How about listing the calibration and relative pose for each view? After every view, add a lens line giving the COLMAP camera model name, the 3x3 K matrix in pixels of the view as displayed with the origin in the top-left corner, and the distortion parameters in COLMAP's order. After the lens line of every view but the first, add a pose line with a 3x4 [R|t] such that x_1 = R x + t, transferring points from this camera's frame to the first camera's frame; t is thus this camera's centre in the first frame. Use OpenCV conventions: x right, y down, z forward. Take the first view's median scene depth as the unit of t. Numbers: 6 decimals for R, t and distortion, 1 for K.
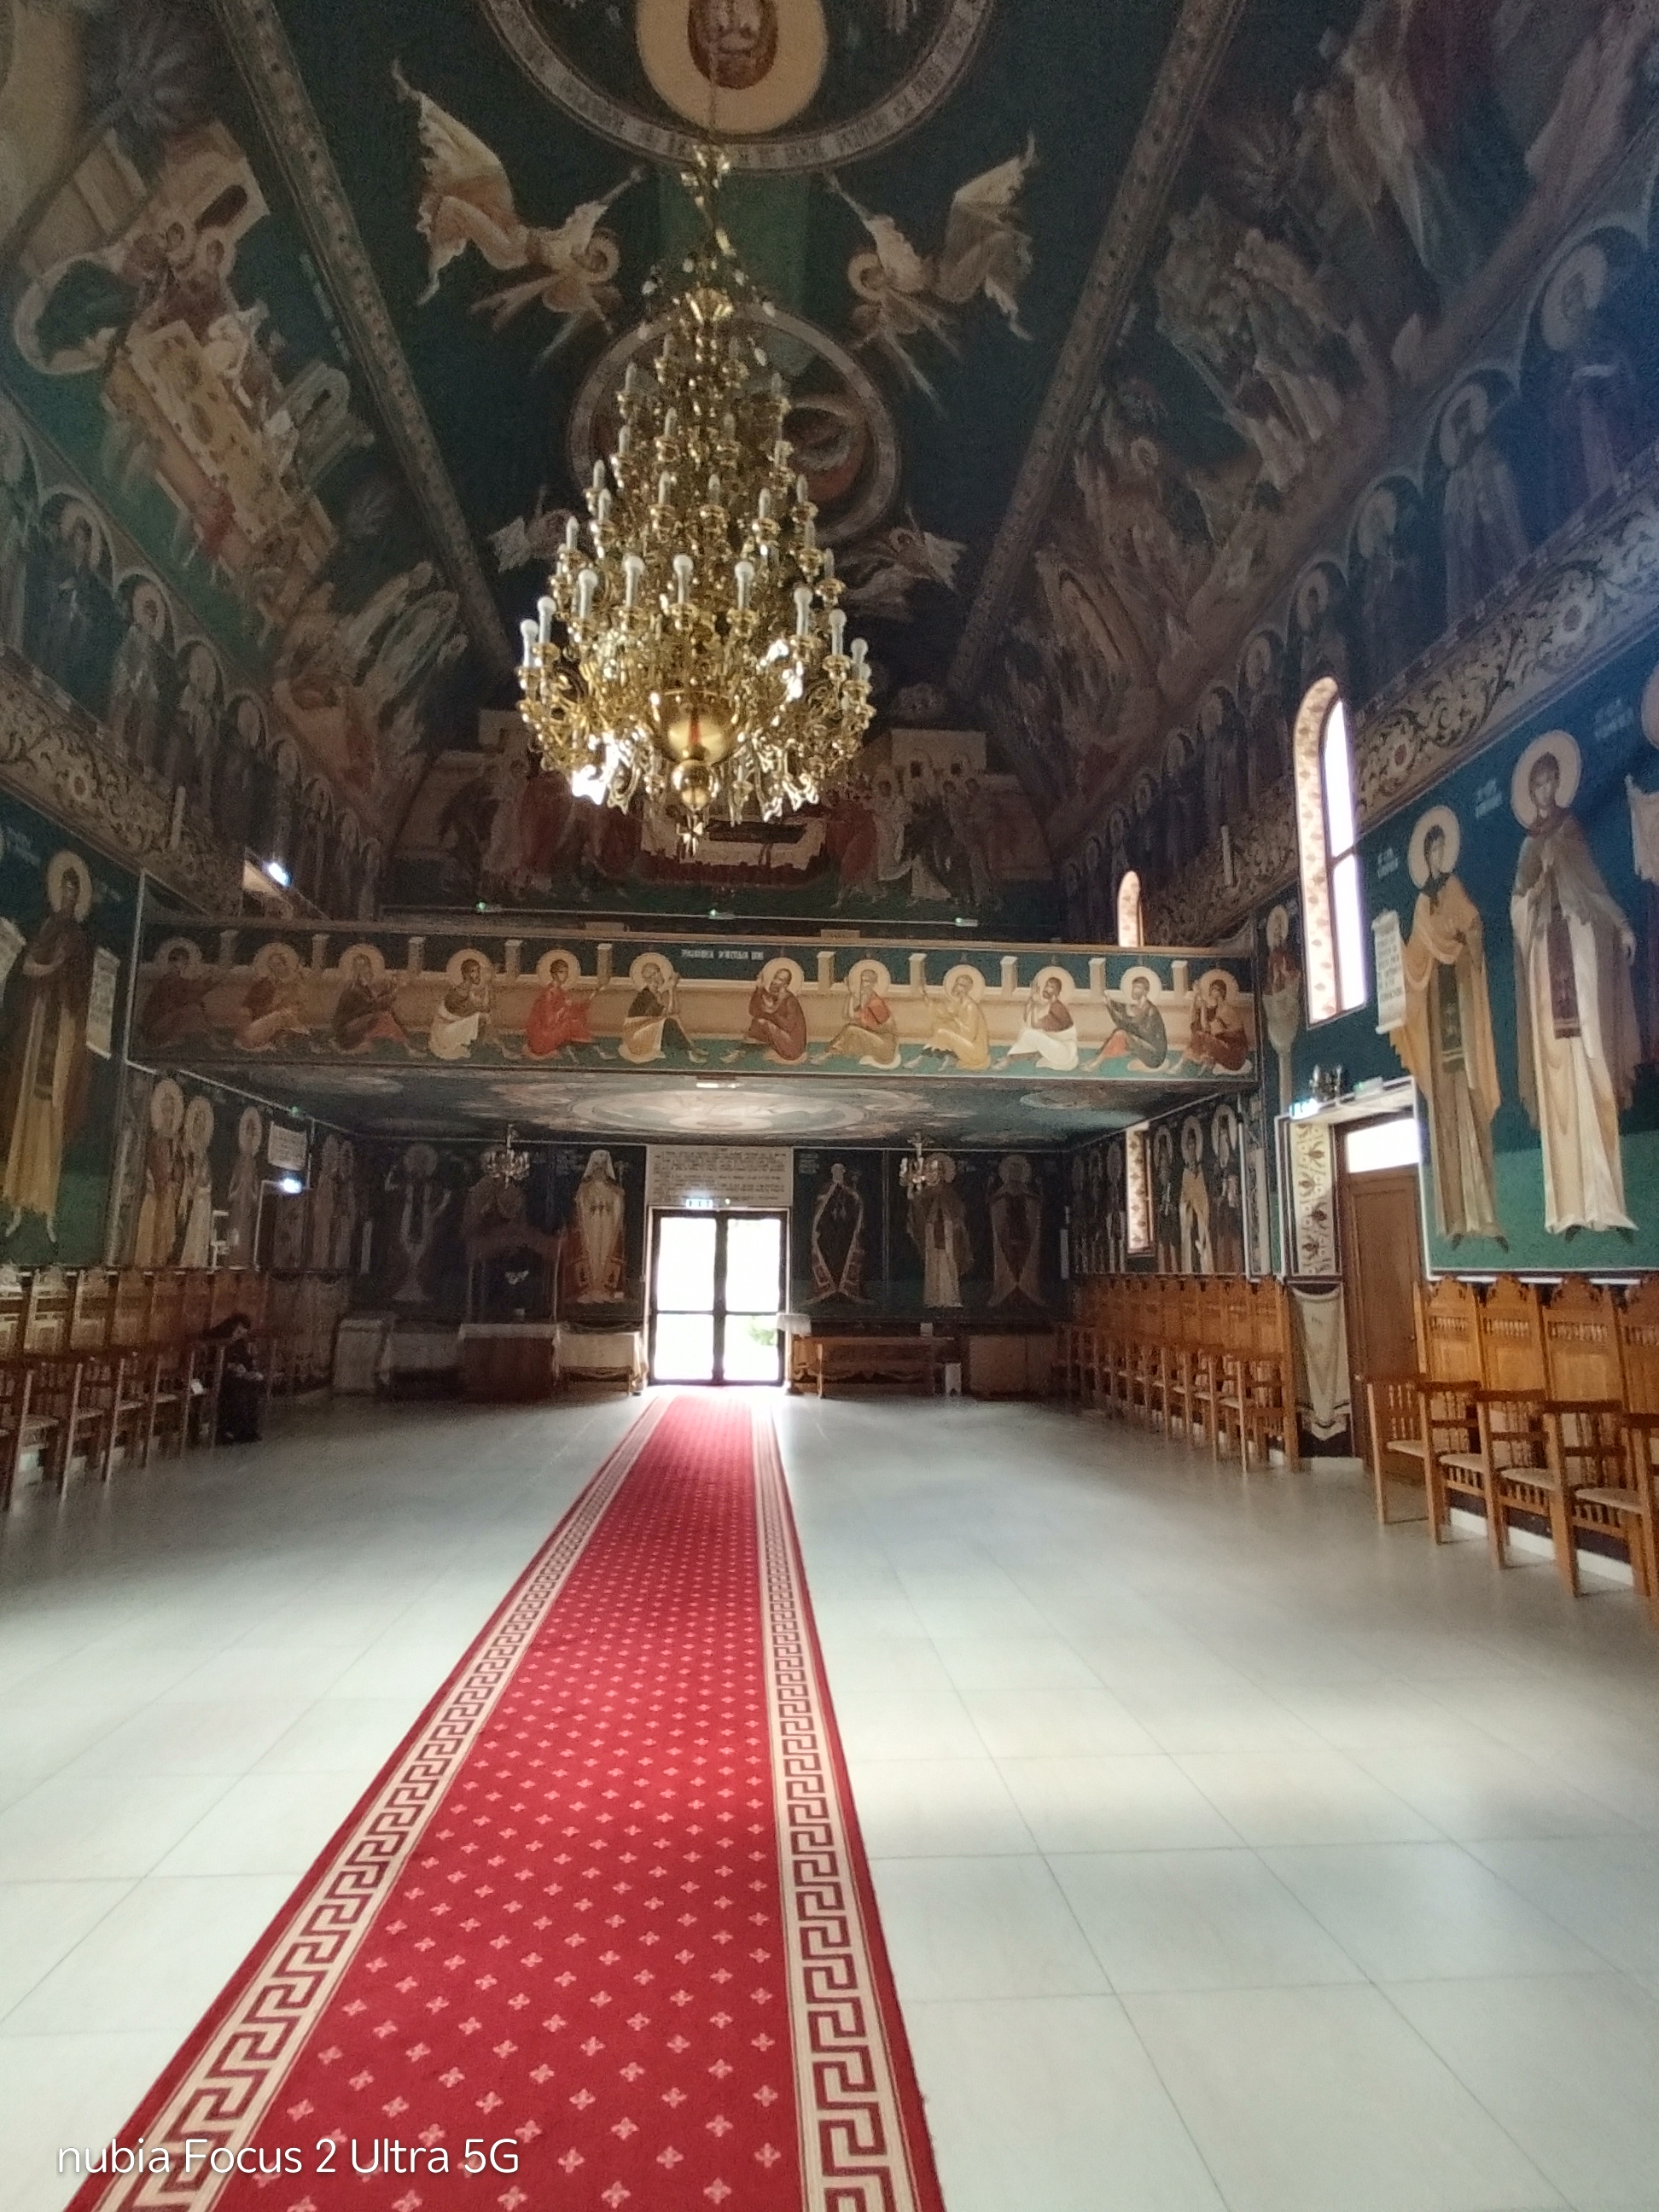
lens RADIAL K [[1097.0, 0, 812.3], [0, 1097.0, 1099.8], [0, 0, 1]] dist [0.001858, 0.000021]
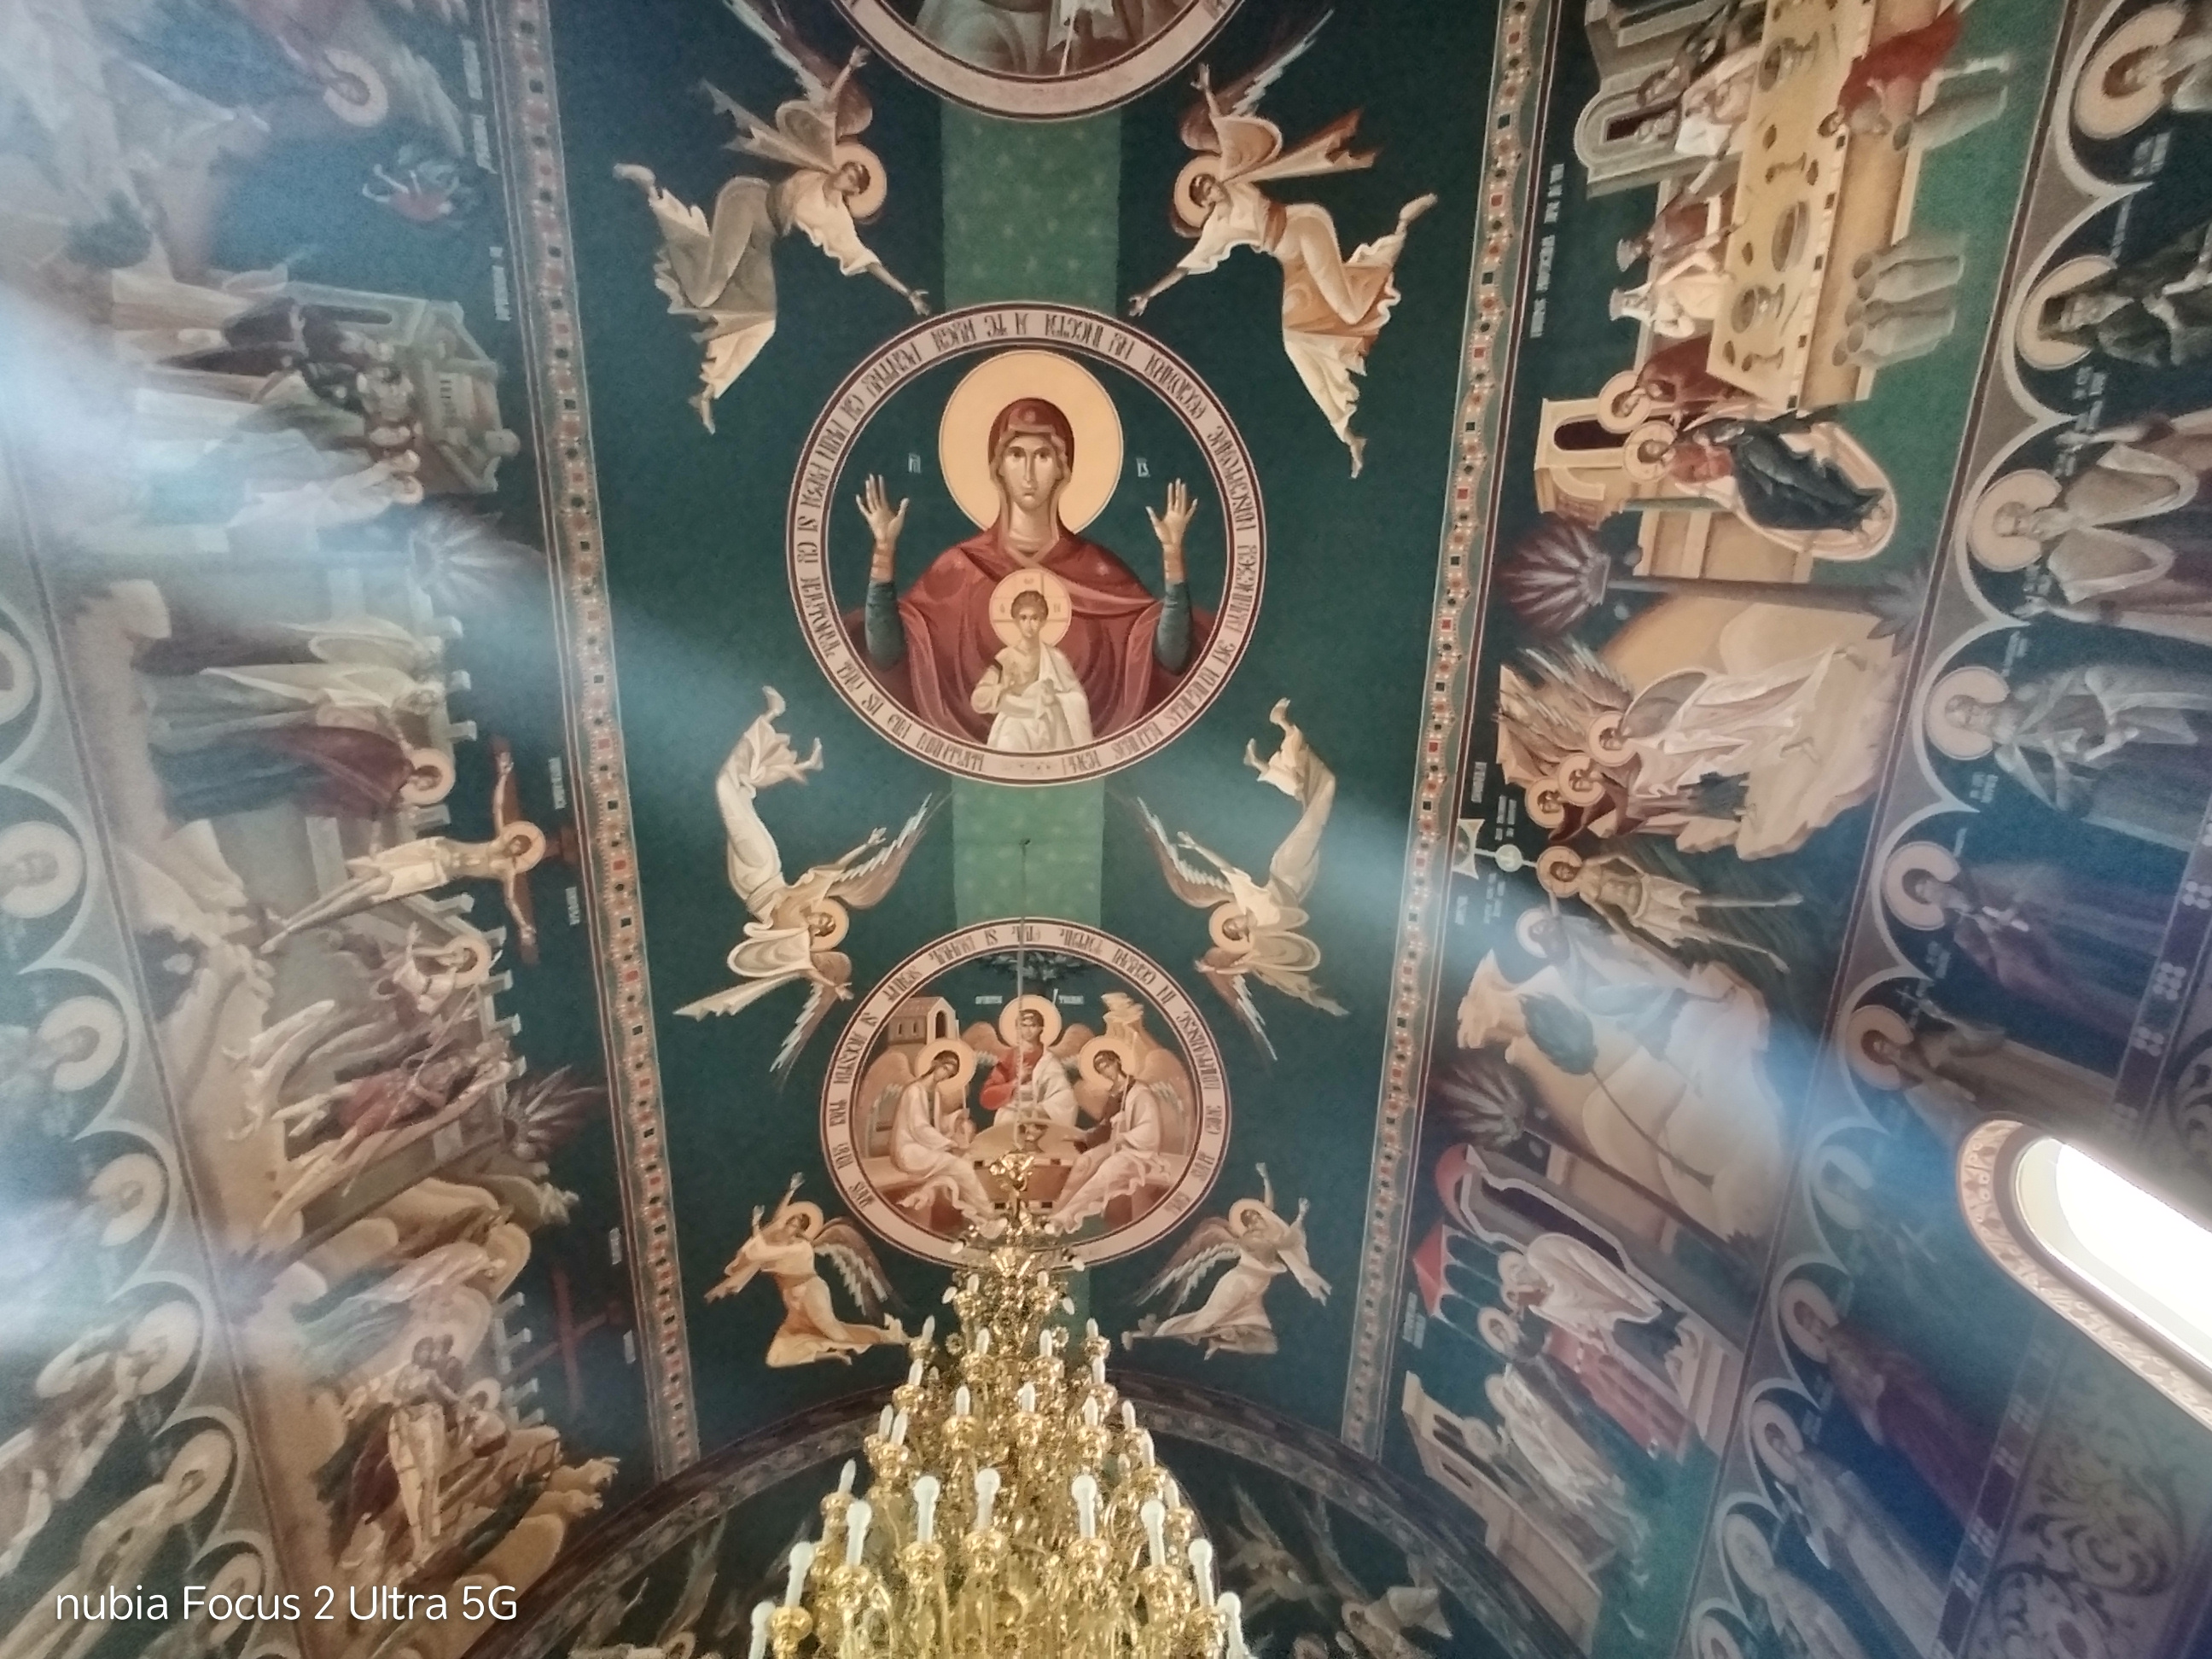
lens RADIAL K [[1097.0, 0, 1097.2], [0, 1097.0, 846.5], [0, 0, 1]] dist [0.001858, 0.000021]
pose [[-0.996398, 0.061944, -0.057906, -0.049787], [0.065911, 0.136148, -0.988493, 0.106546], [-0.053347, -0.988750, -0.139741, 0.747482]]
